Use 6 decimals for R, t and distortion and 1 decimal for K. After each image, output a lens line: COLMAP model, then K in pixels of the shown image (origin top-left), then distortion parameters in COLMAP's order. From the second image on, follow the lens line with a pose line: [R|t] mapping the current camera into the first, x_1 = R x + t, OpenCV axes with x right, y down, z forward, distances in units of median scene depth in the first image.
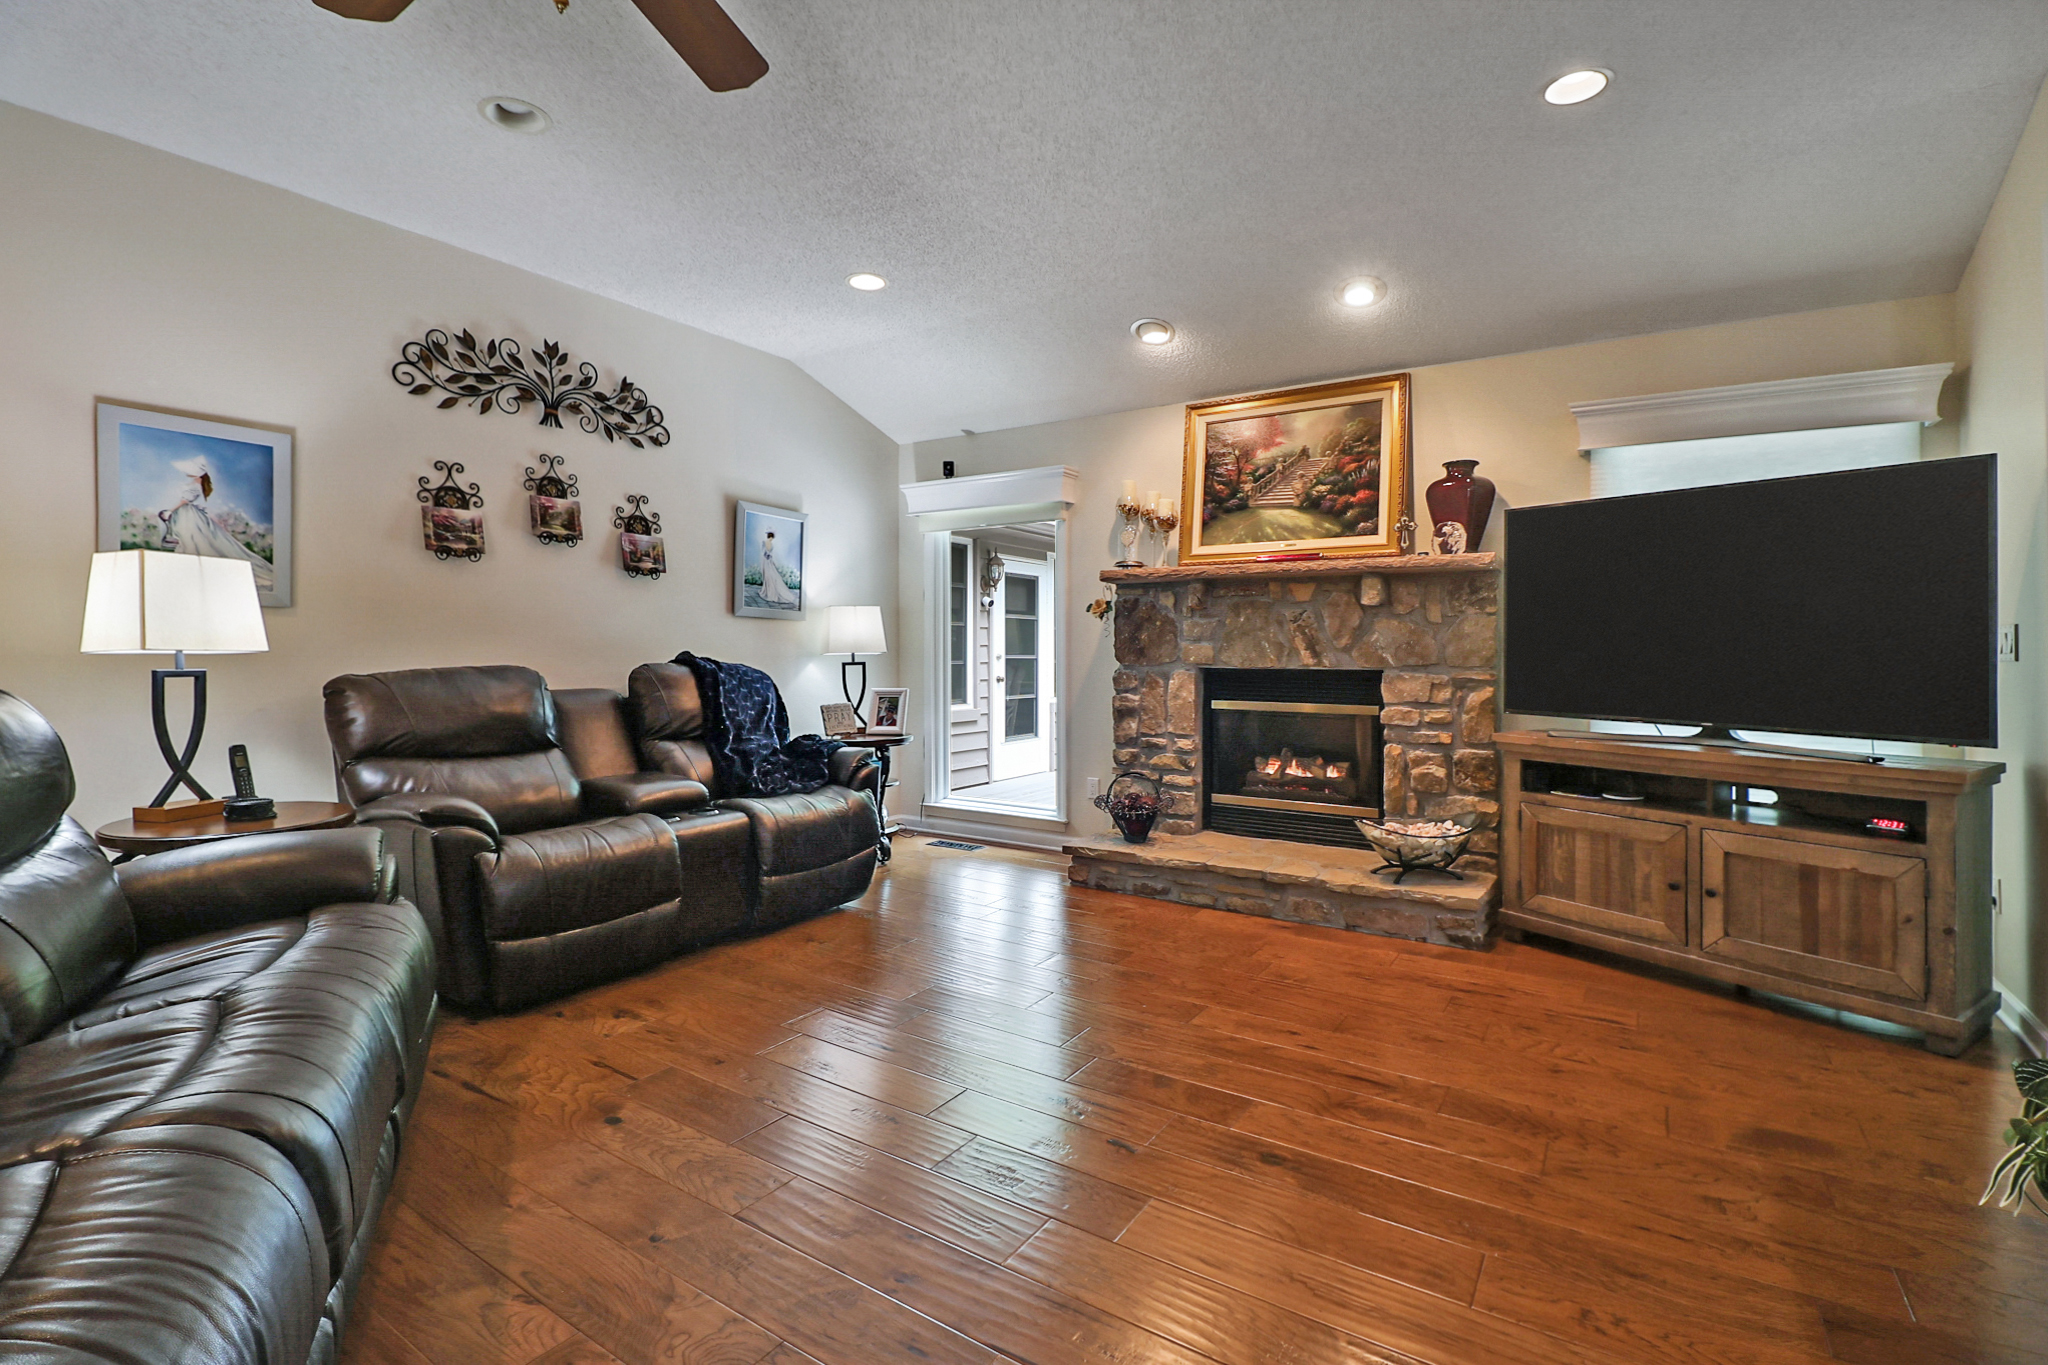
lens RADIAL K [[937.7, 0, 1017.2], [0, 937.7, 654.1], [0, 0, 1]] dist [-0.000631, -0.012056]
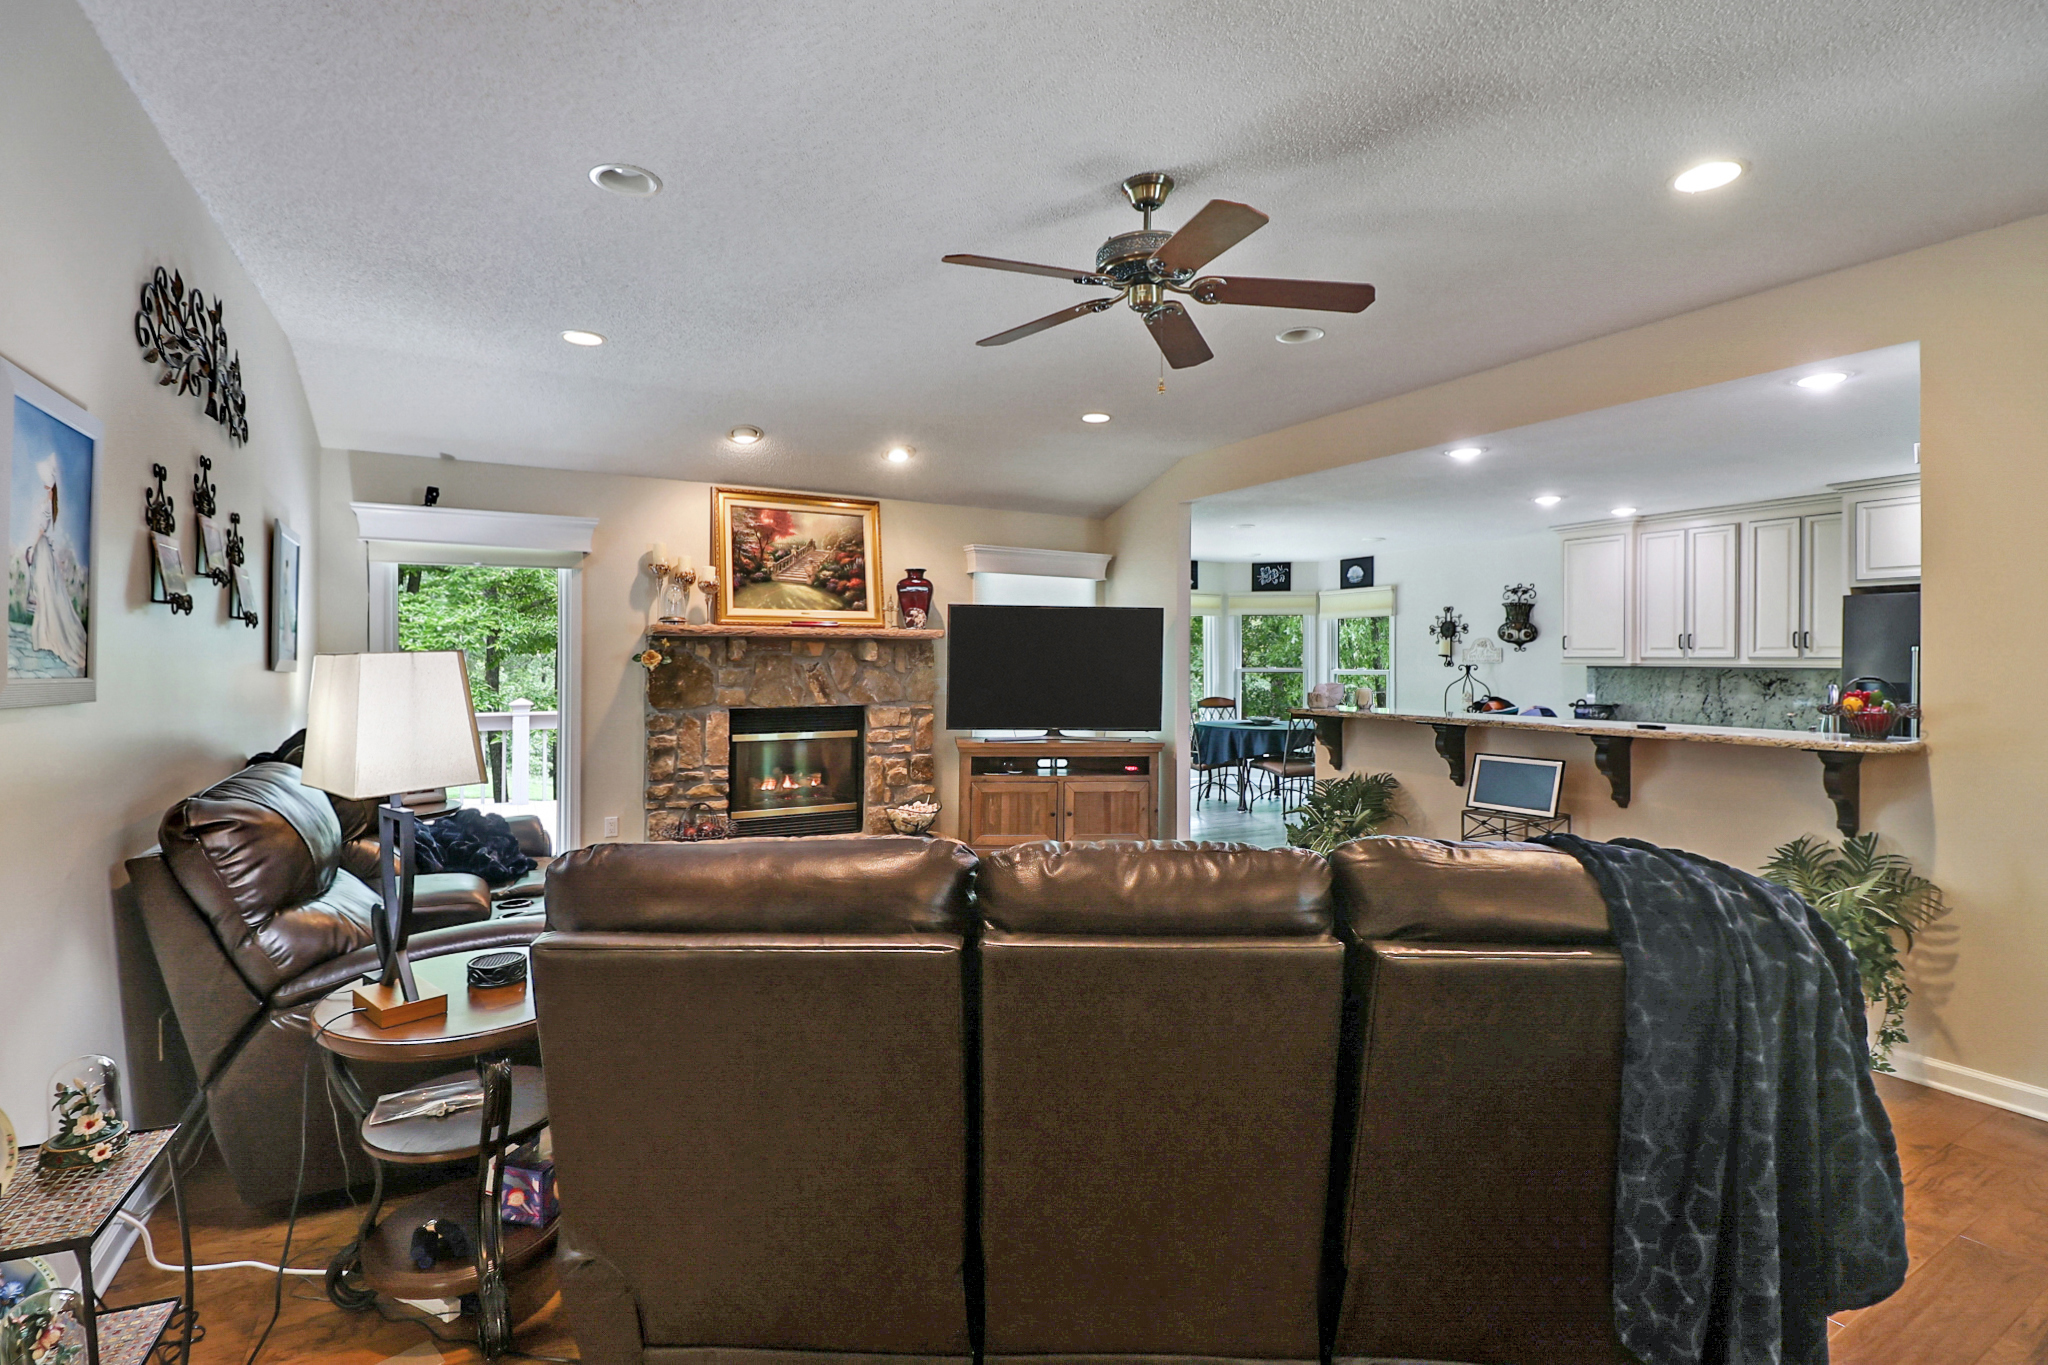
lens RADIAL K [[937.7, 0, 1015.1], [0, 937.7, 664.6], [0, 0, 1]] dist [-0.000631, -0.012056]
pose [[0.460245, -0.008356, 0.887752, -0.802792], [0.001940, 0.999963, 0.008406, -0.058552], [-0.887790, -0.002147, 0.460245, 0.137844]]
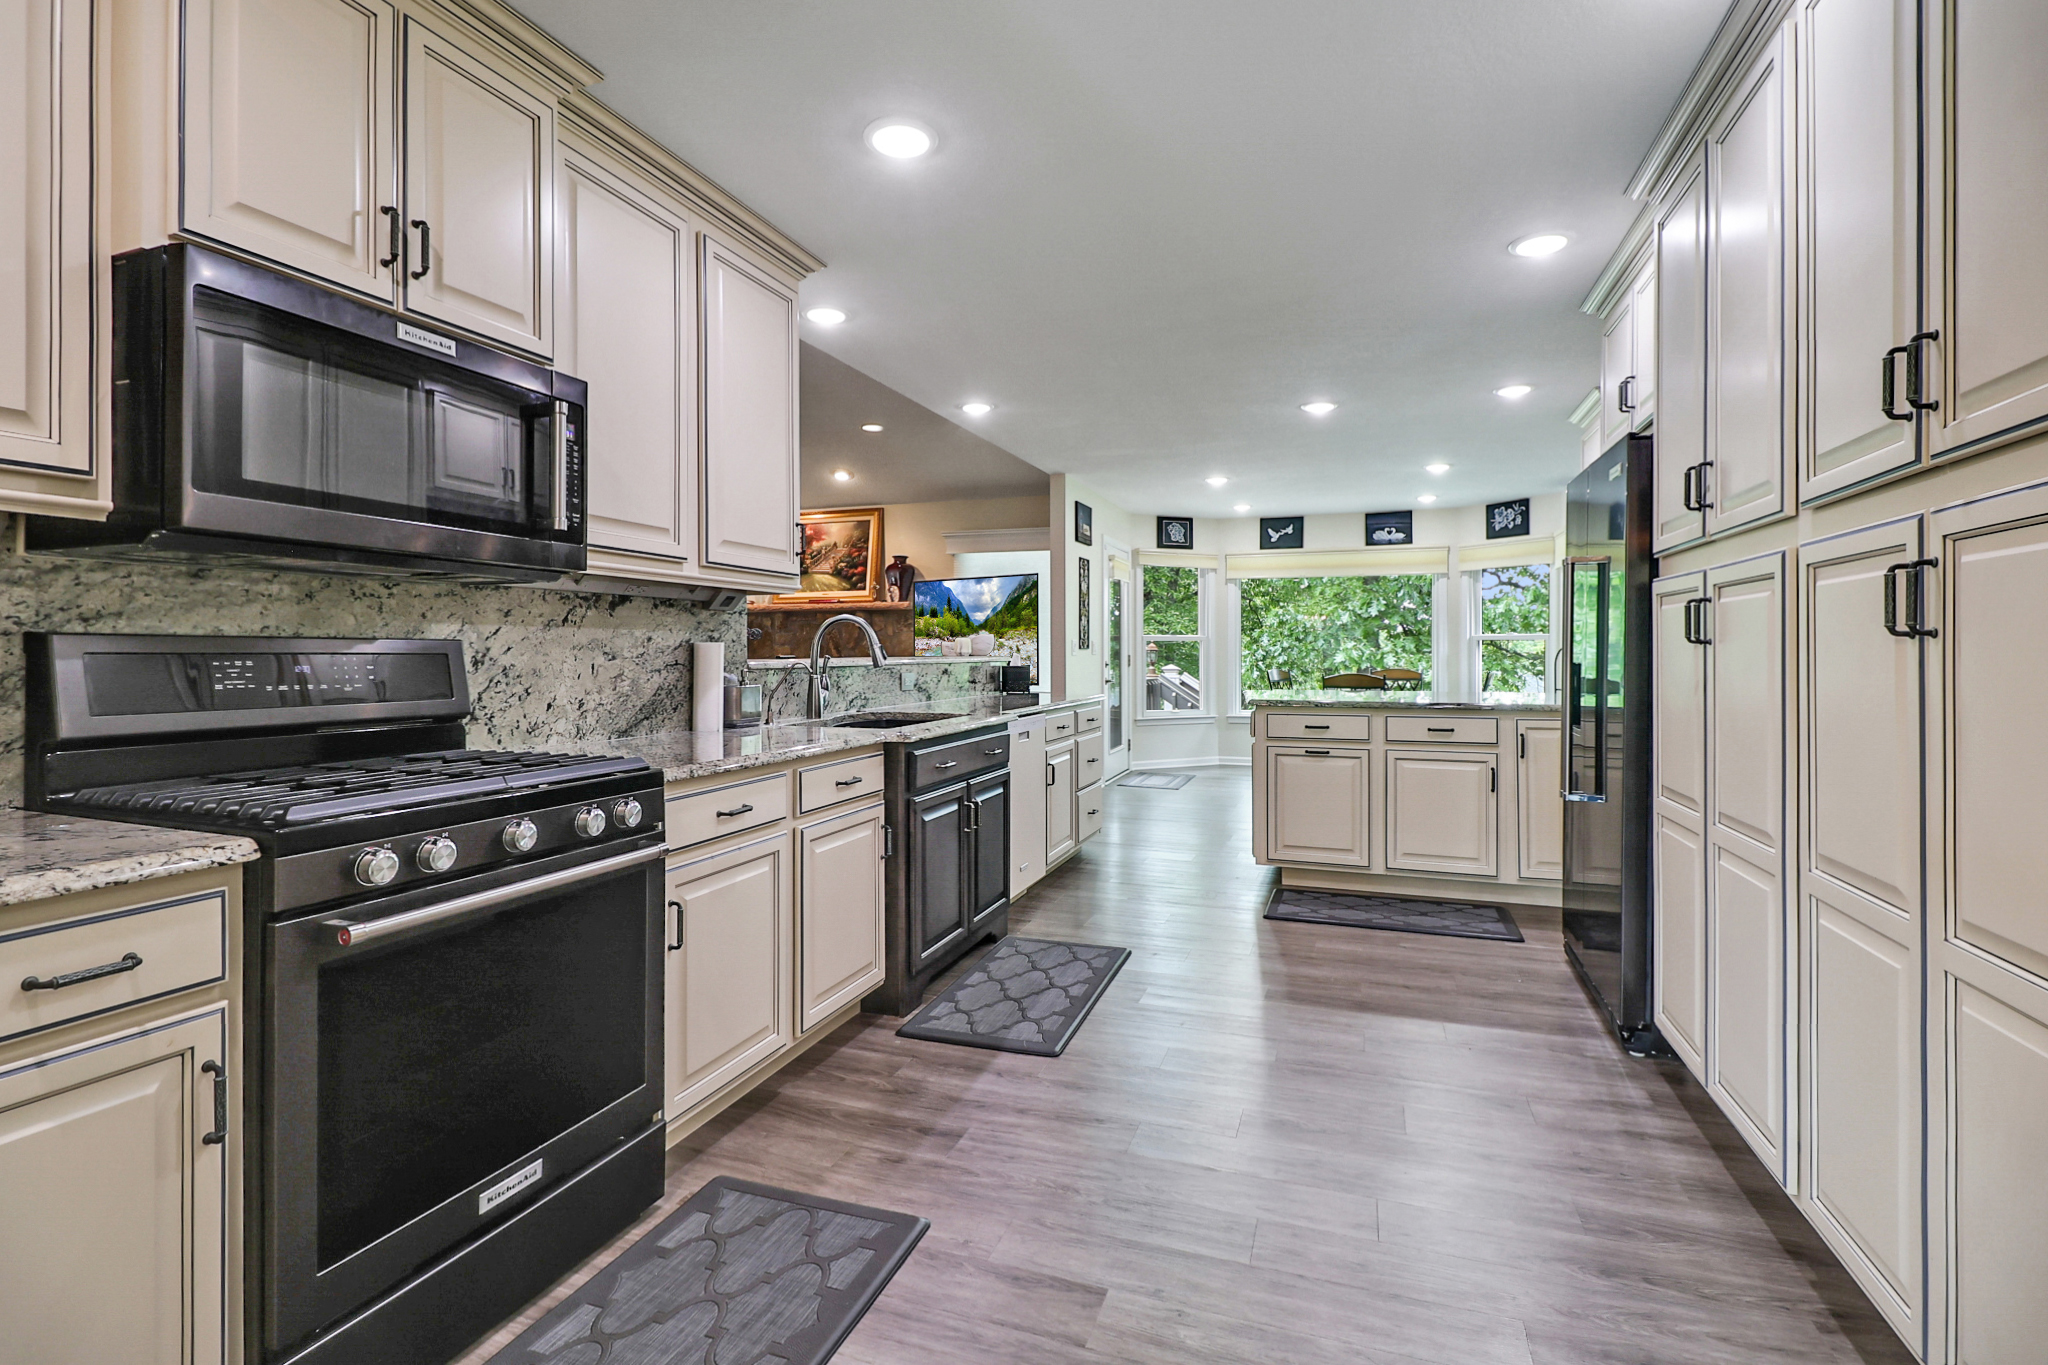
lens RADIAL K [[937.7, 0, 1013.9], [0, 937.7, 662.0], [0, 0, 1]] dist [-0.000631, -0.012056]
pose [[0.974127, -0.008594, 0.225839, 0.245601], [0.006142, 0.999914, 0.011556, 0.002261], [-0.225919, -0.009870, 0.974096, -1.004637]]
